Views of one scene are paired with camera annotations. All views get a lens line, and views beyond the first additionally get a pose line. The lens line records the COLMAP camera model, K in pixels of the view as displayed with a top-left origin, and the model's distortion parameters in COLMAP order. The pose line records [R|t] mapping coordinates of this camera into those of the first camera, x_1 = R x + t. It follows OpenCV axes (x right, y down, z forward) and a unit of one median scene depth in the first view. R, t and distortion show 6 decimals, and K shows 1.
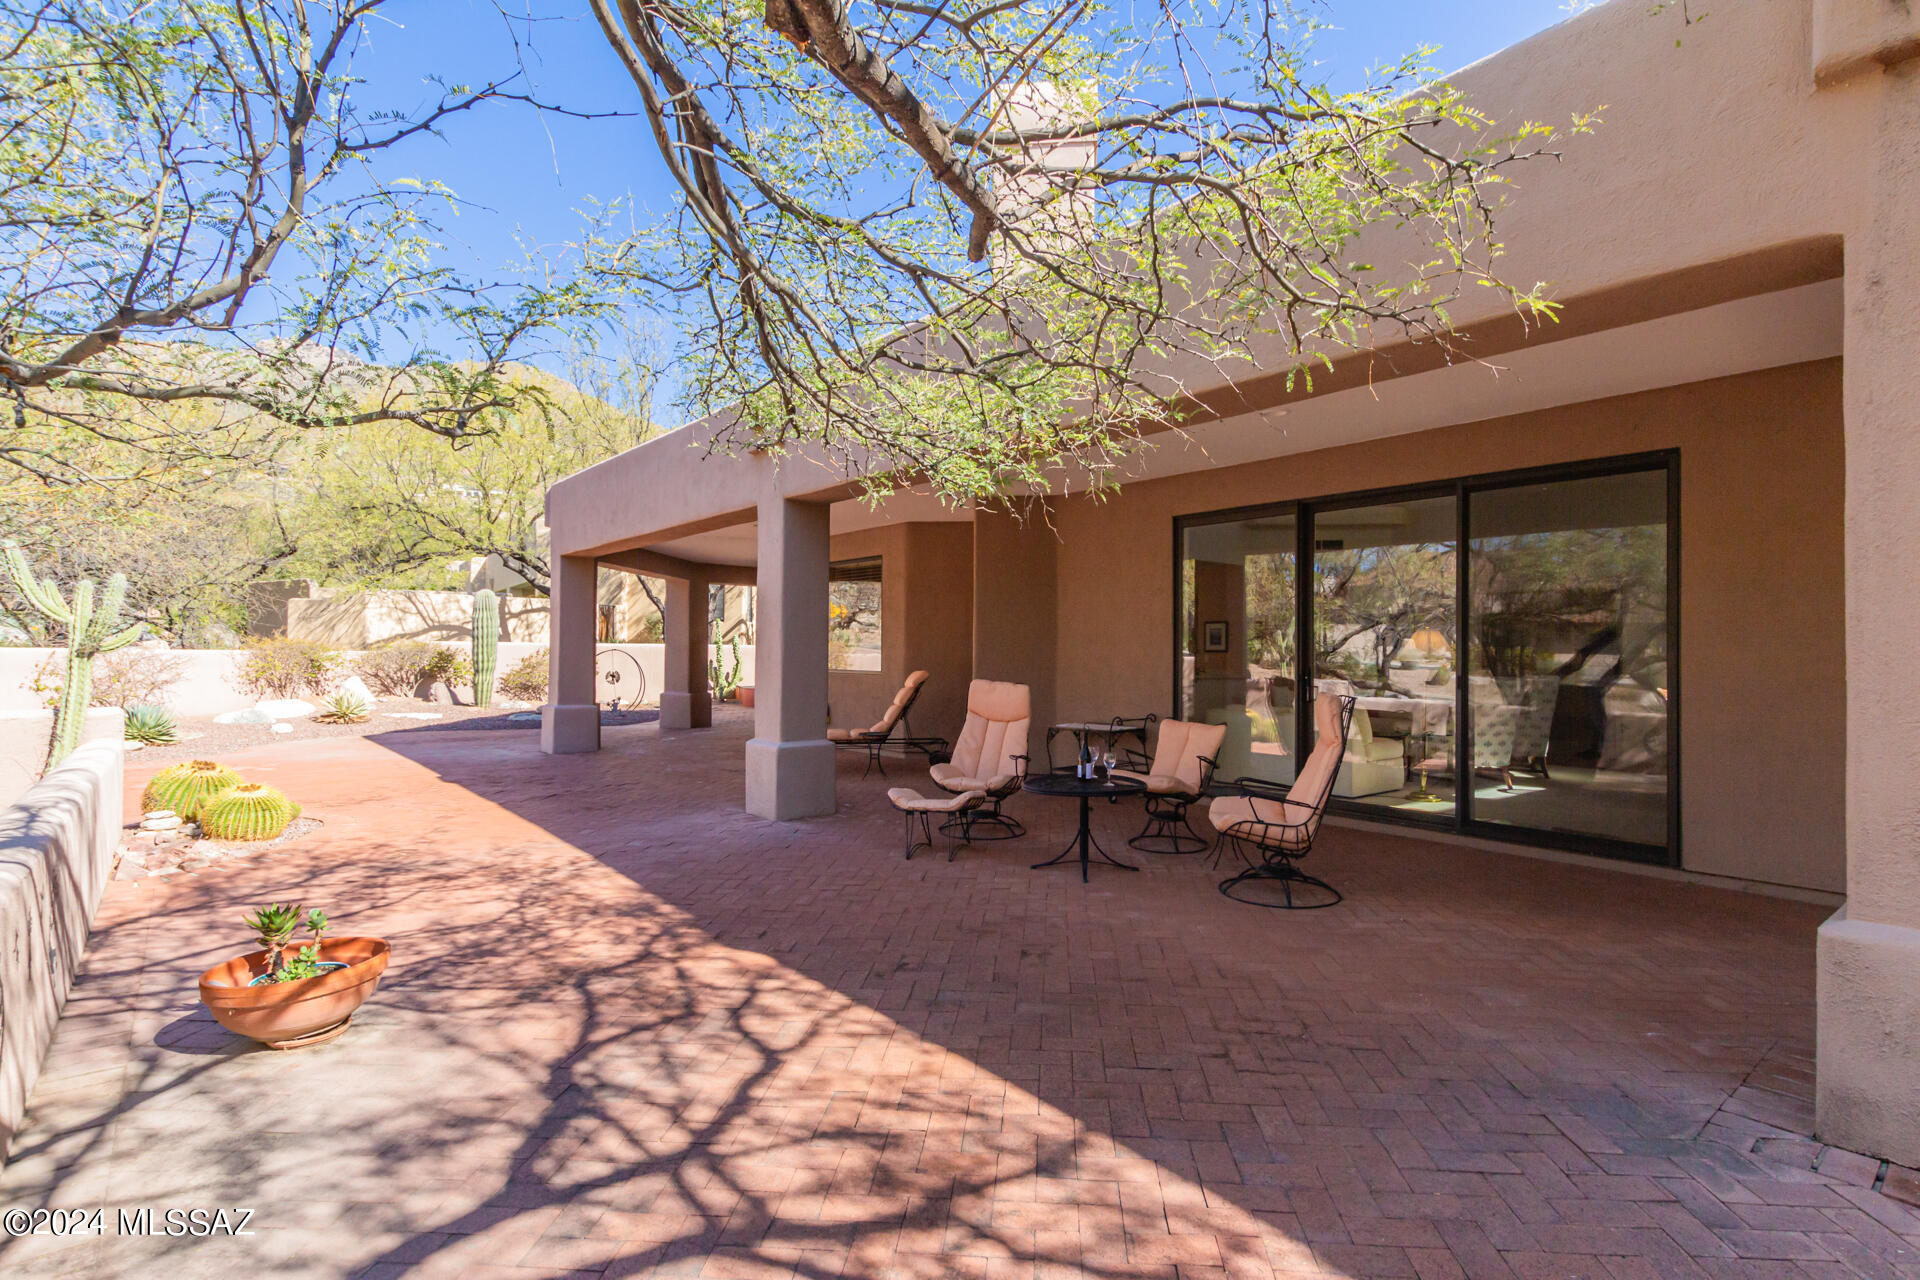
lens RADIAL K [[919.7, 0, 966.4], [0, 919.7, 643.3], [0, 0, 1]] dist [0.001038, 0.000726]
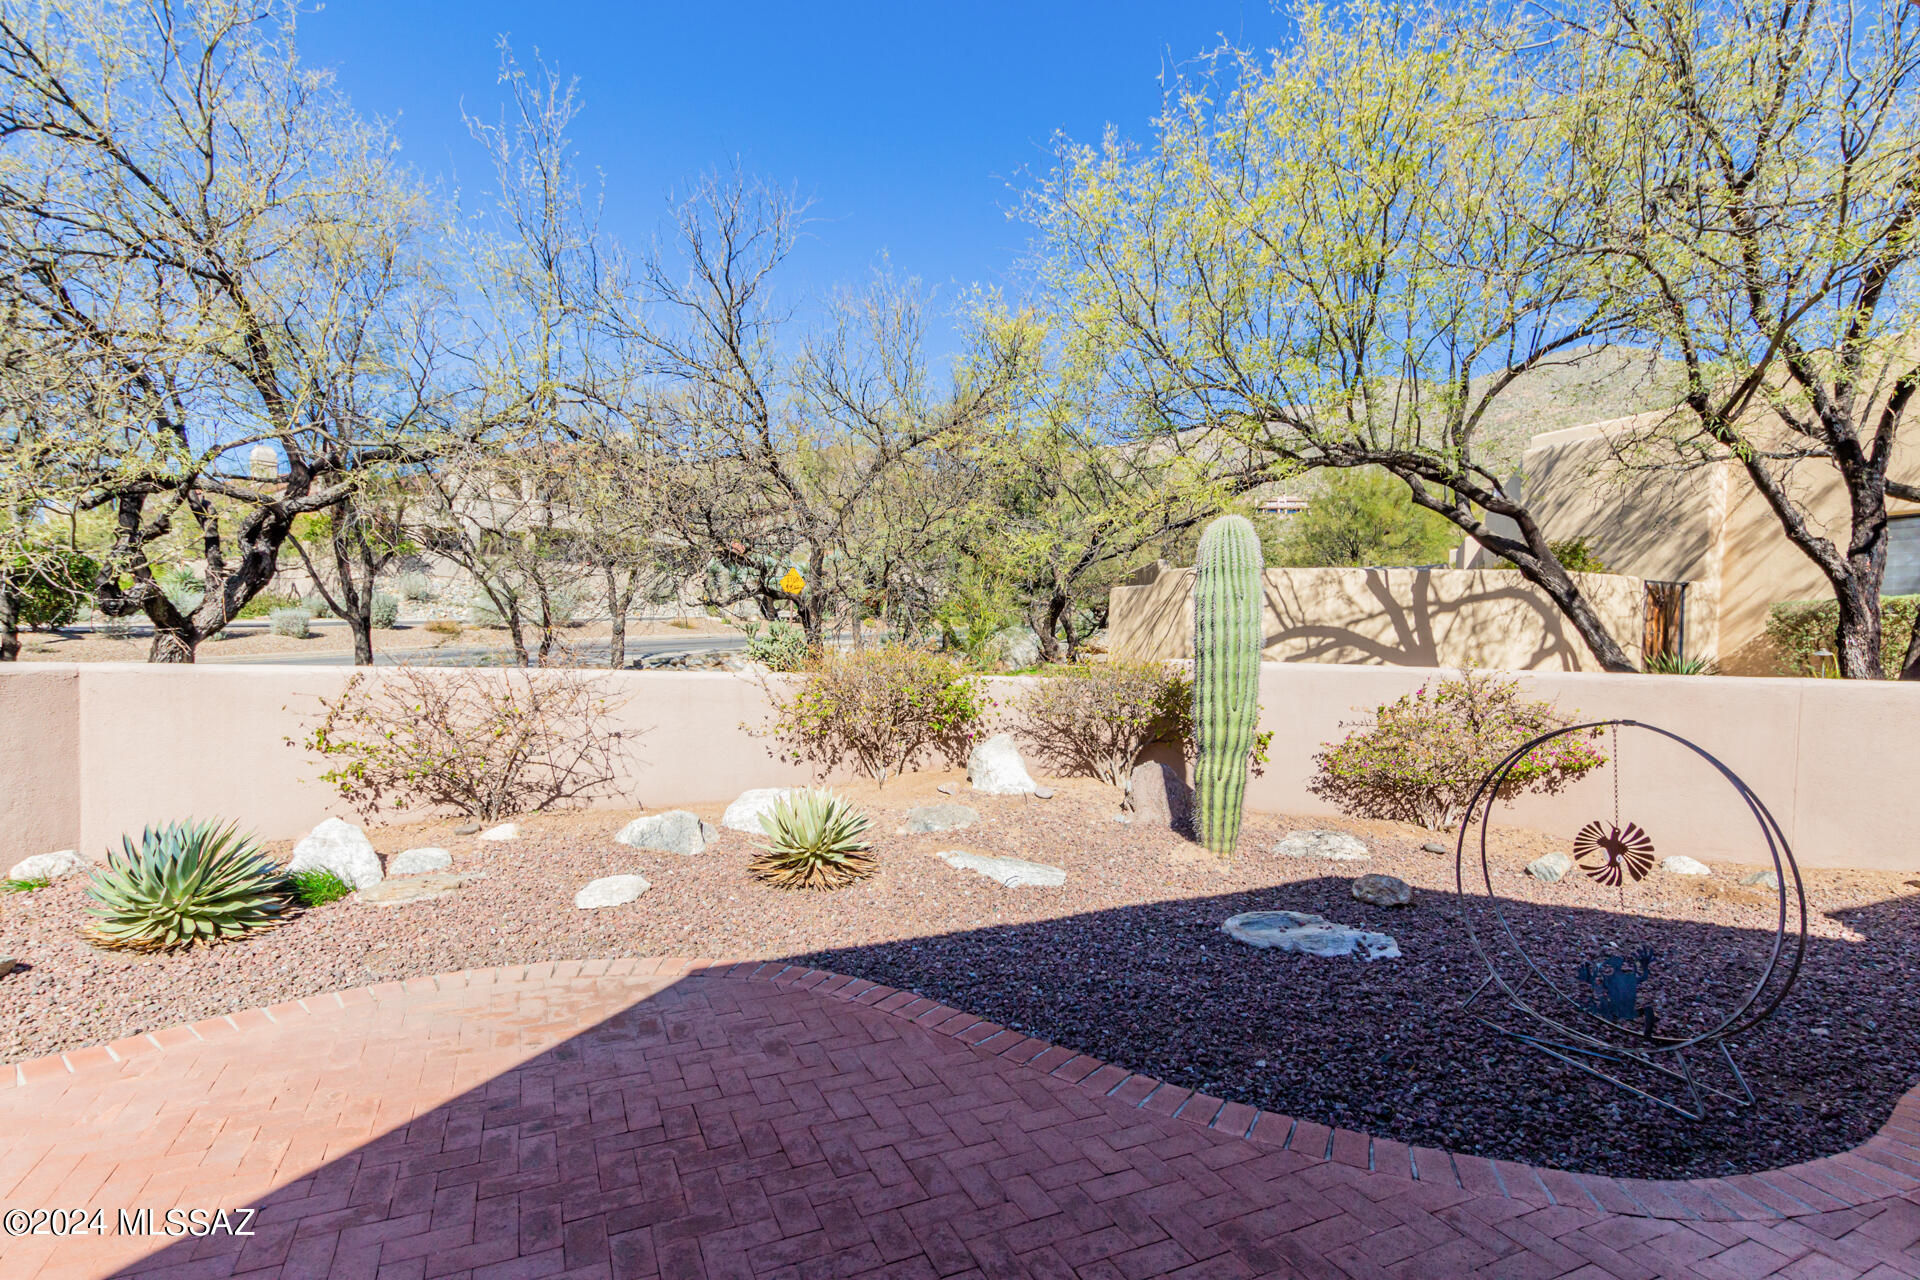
lens RADIAL K [[958.4, 0, 961.3], [0, 958.4, 684.7], [0, 0, 1]] dist [-0.000201, 0.000064]
pose [[0.518032, 0.043911, -0.854233, -0.193956], [-0.014902, 0.998993, 0.042315, -0.006685], [0.855231, -0.009191, 0.518165, 0.536071]]
